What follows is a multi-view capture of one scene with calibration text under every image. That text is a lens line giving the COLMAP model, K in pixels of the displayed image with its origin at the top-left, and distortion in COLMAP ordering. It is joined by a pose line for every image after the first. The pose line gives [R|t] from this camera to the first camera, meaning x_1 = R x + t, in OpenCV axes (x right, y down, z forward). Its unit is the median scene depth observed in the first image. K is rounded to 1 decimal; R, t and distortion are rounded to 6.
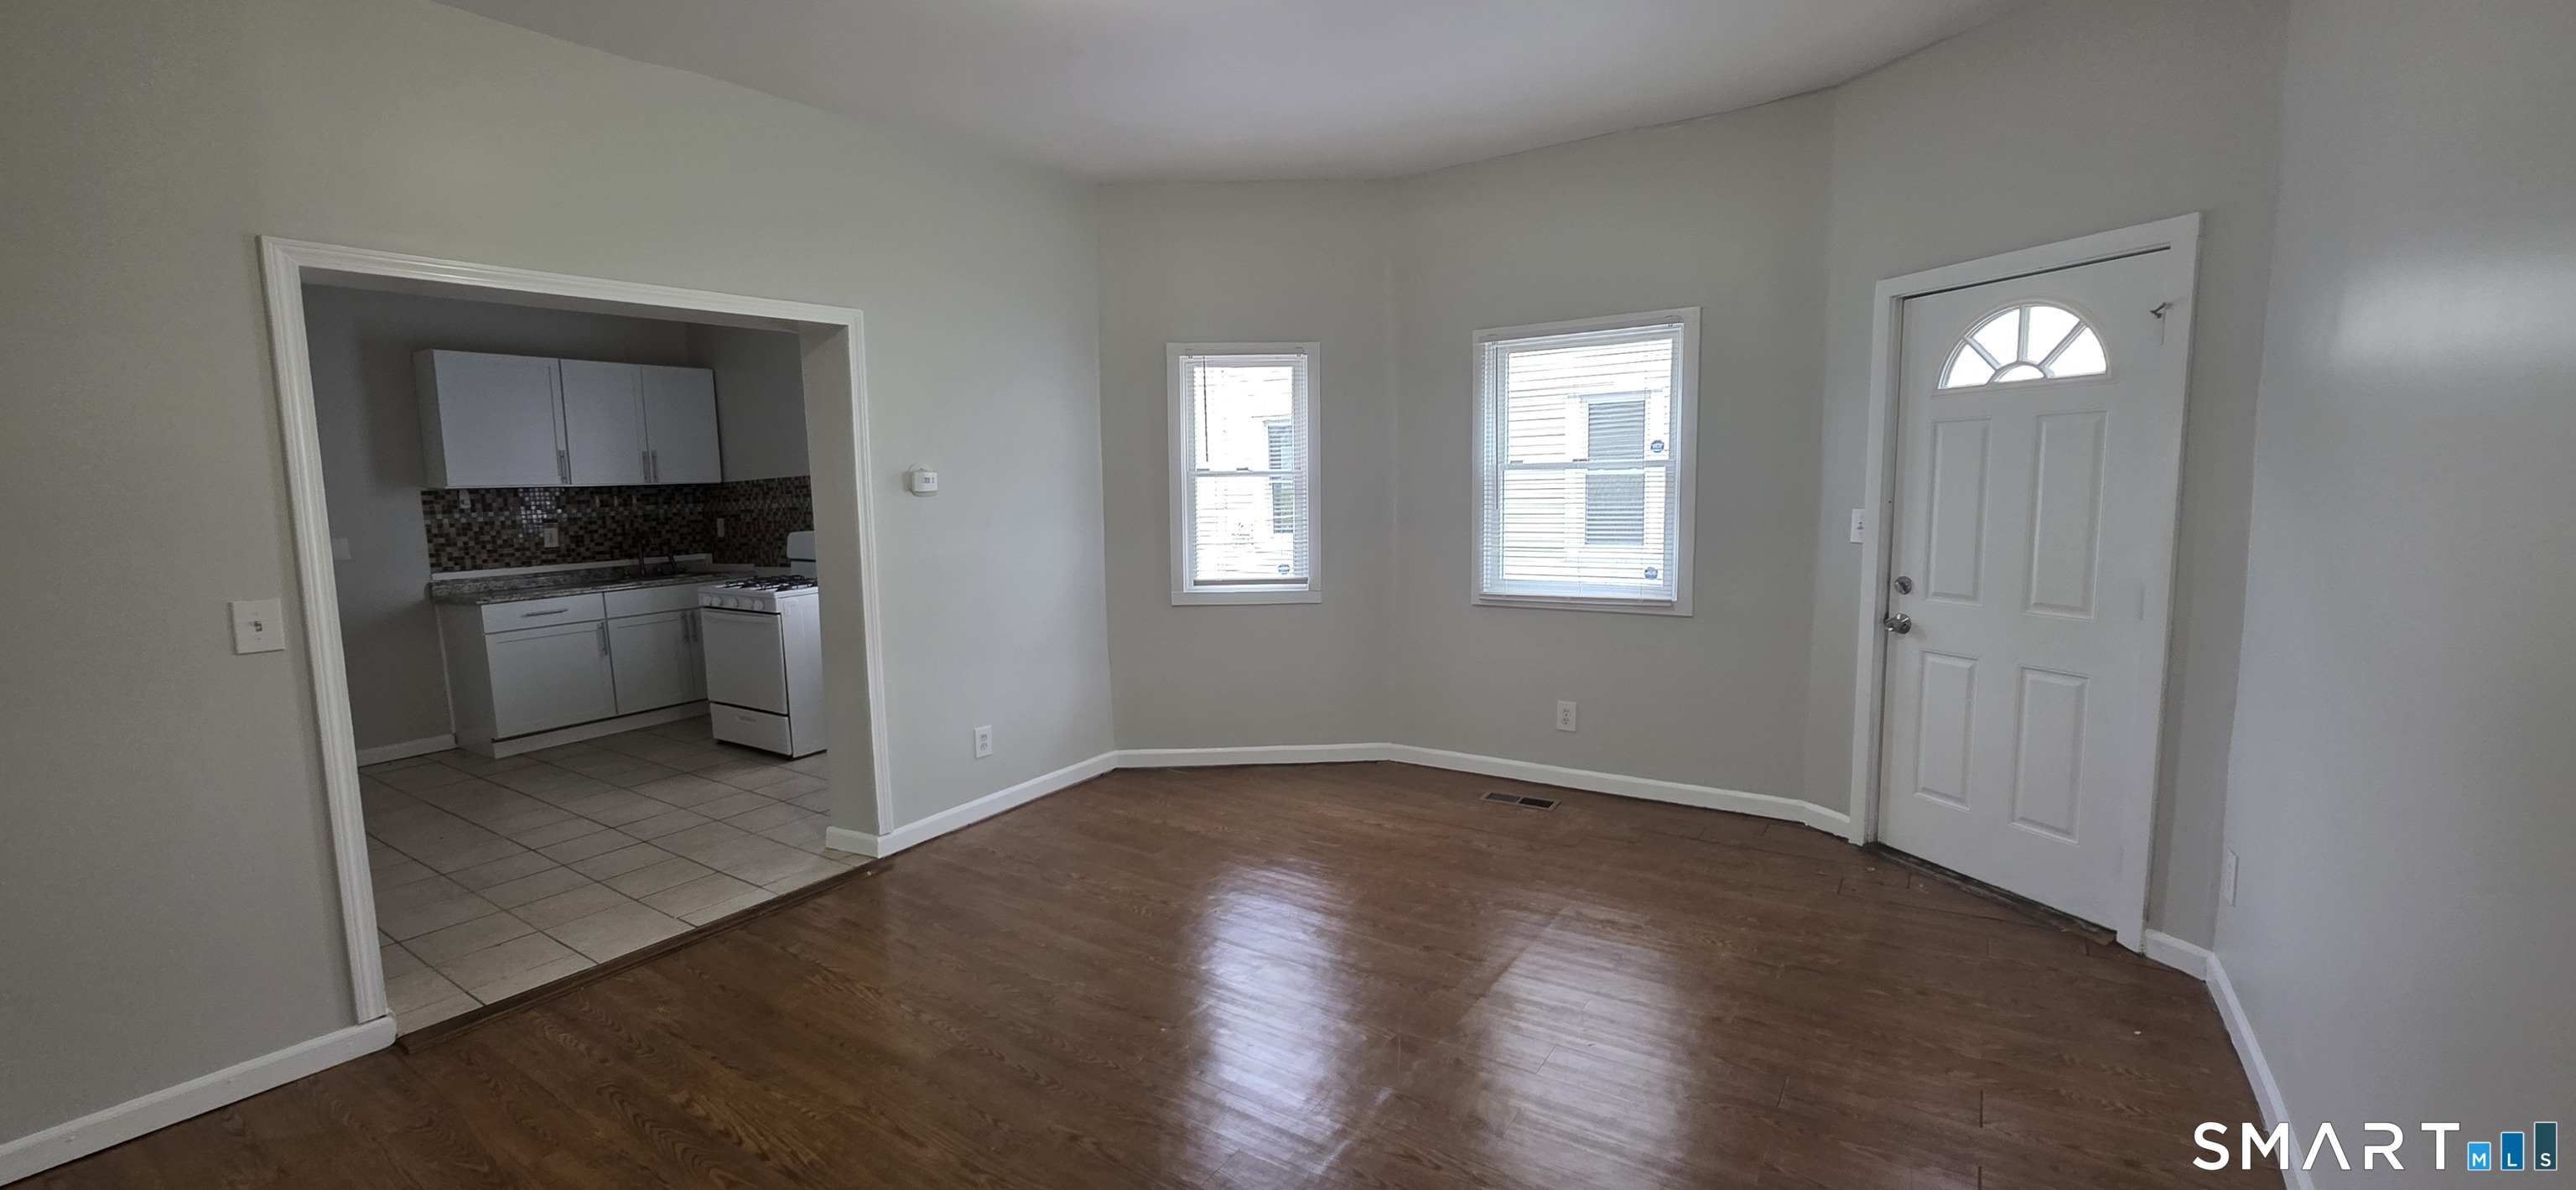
lens RADIAL K [[1032.5, 0, 1282.9], [0, 1032.5, 592.7], [0, 0, 1]] dist [0.000160, 0.000592]
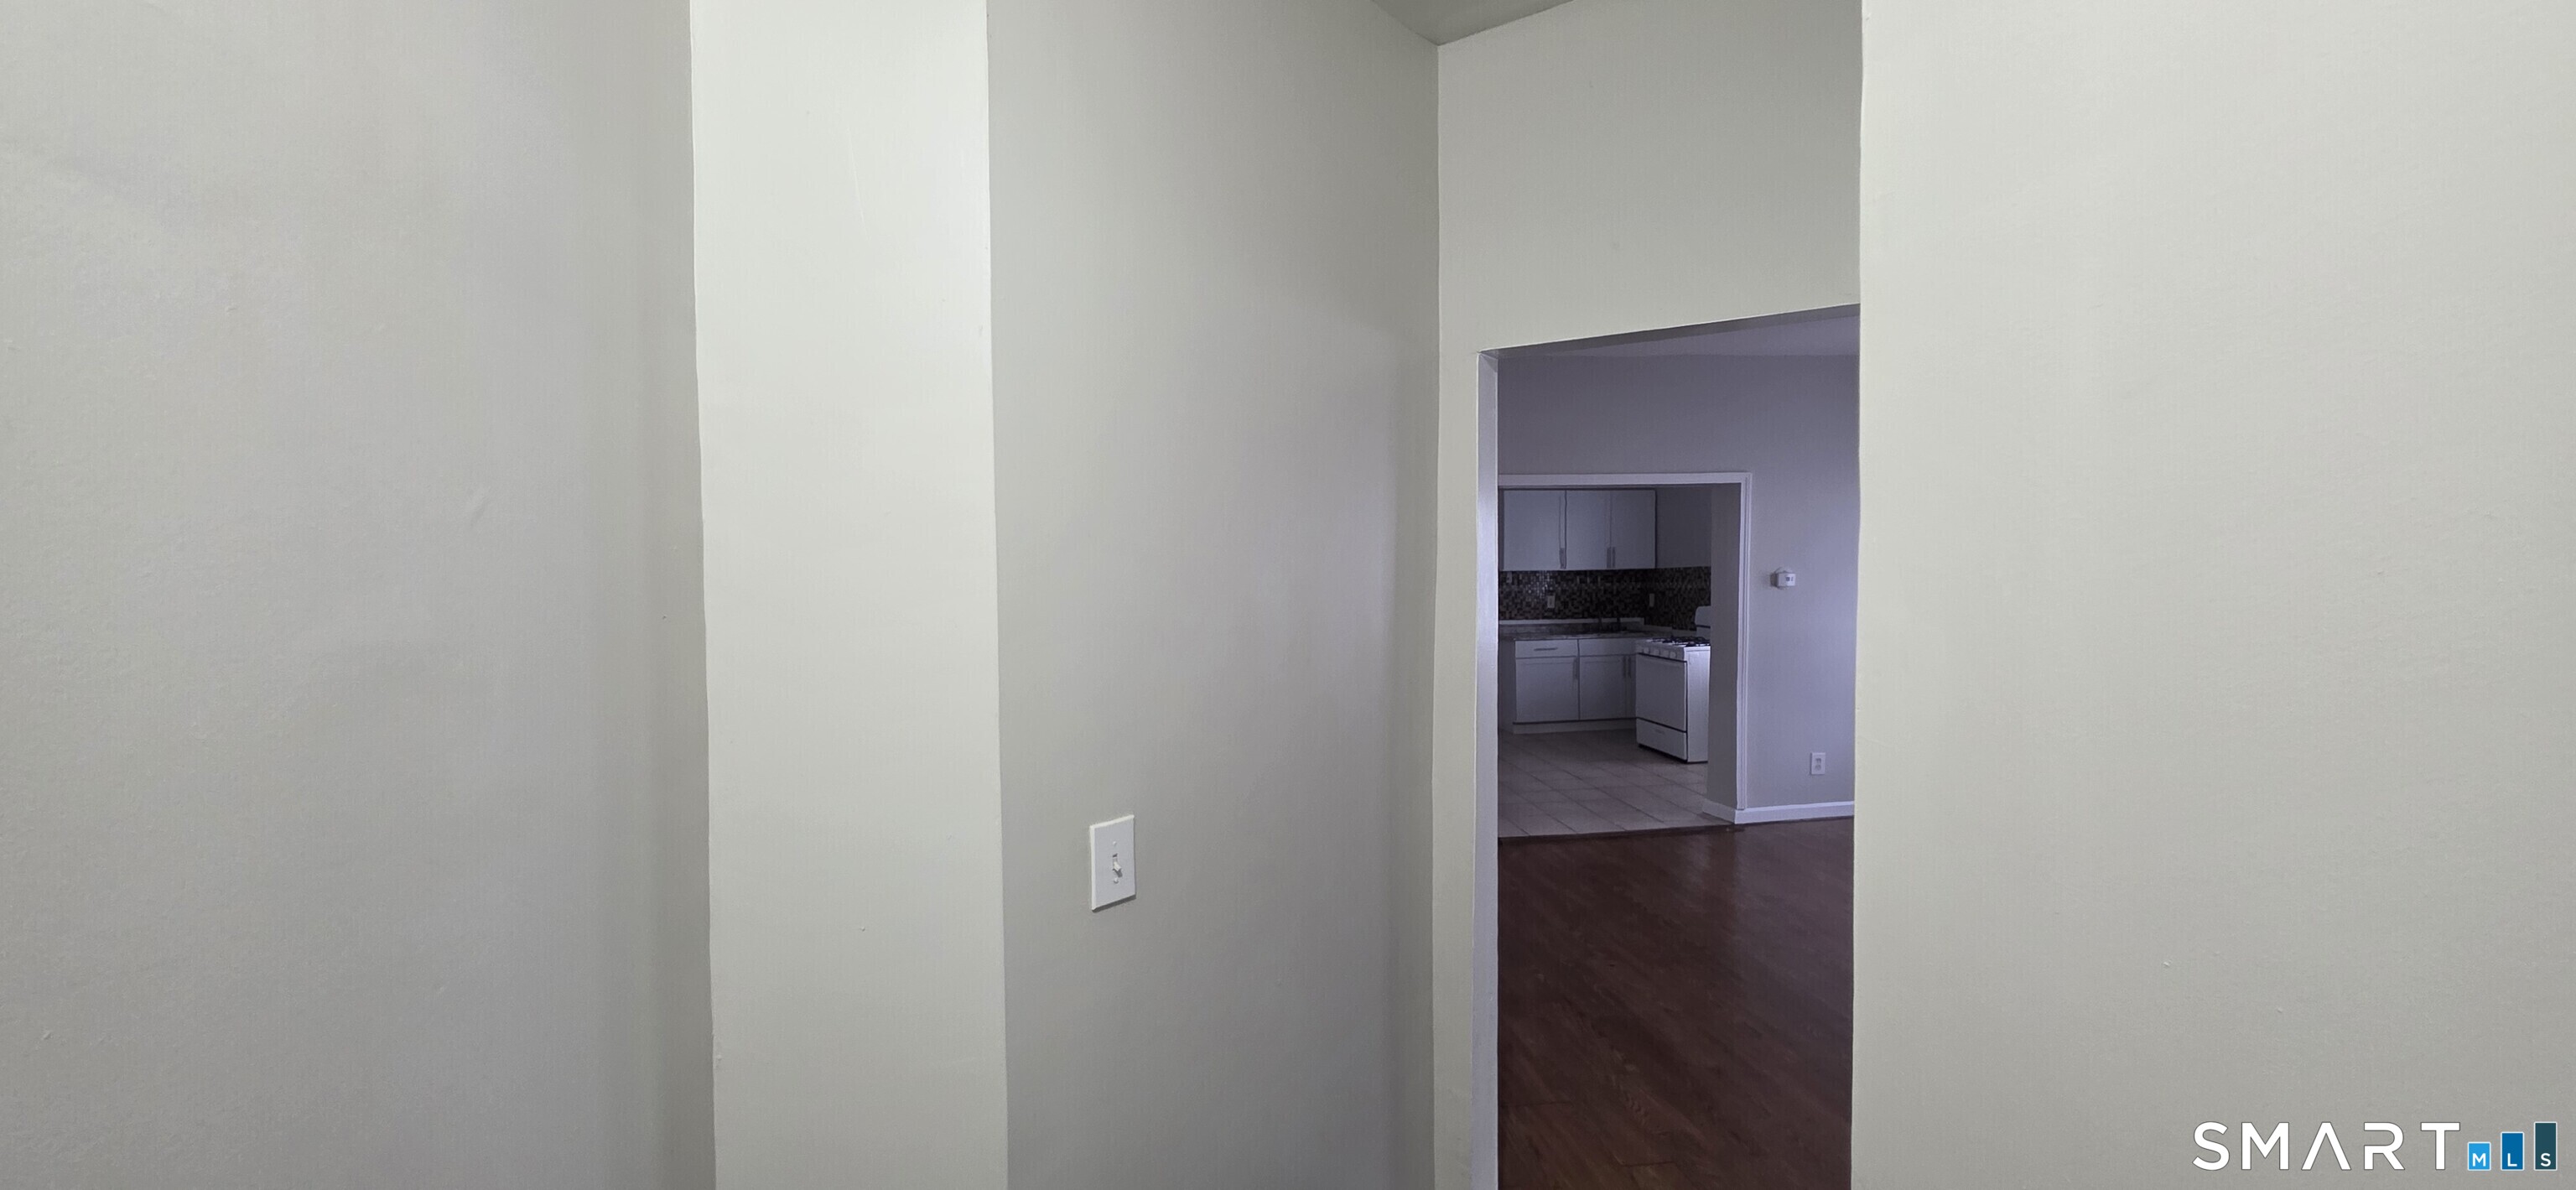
lens RADIAL K [[1026.5, 0, 1279.3], [0, 1026.5, 594.7], [0, 0, 1]] dist [0.001030, 0.000093]
pose [[0.668539, 0.041487, -0.742519, 0.216004], [-0.088429, 0.995794, -0.023980, 0.011676], [0.738401, 0.081691, 0.669395, -0.433789]]
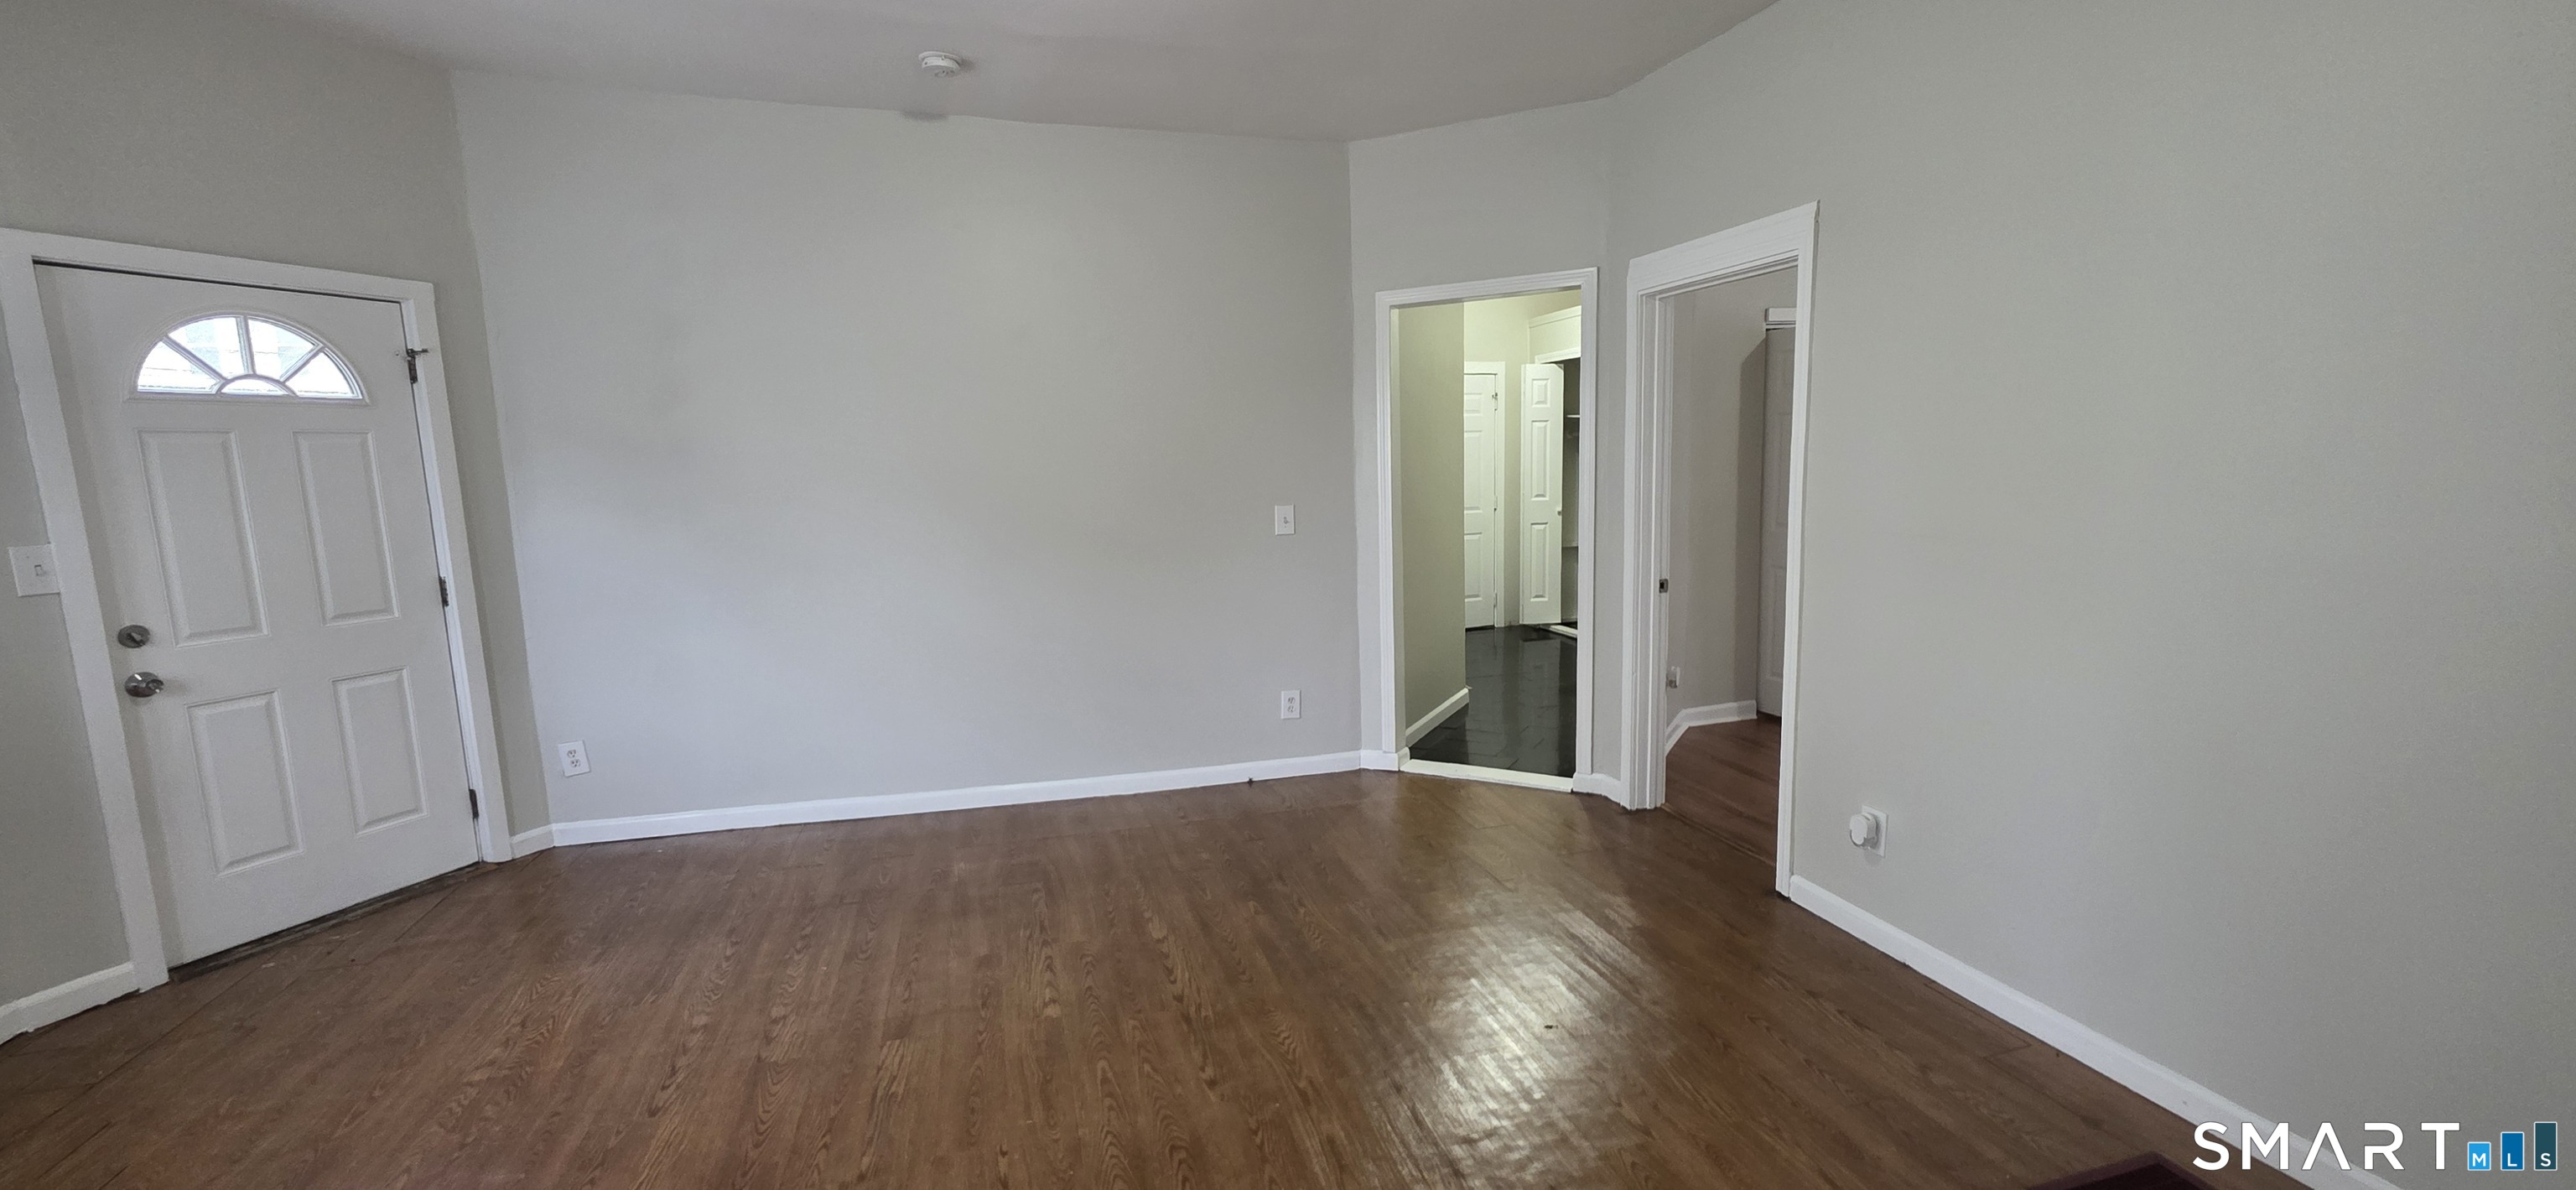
lens RADIAL K [[1032.5, 0, 1282.9], [0, 1032.5, 592.7], [0, 0, 1]] dist [0.000160, 0.000592]
pose [[-0.769113, -0.042755, 0.637681, -0.411237], [0.113985, 0.972587, 0.202688, -0.071528], [-0.628866, 0.228576, -0.743156, 0.737815]]
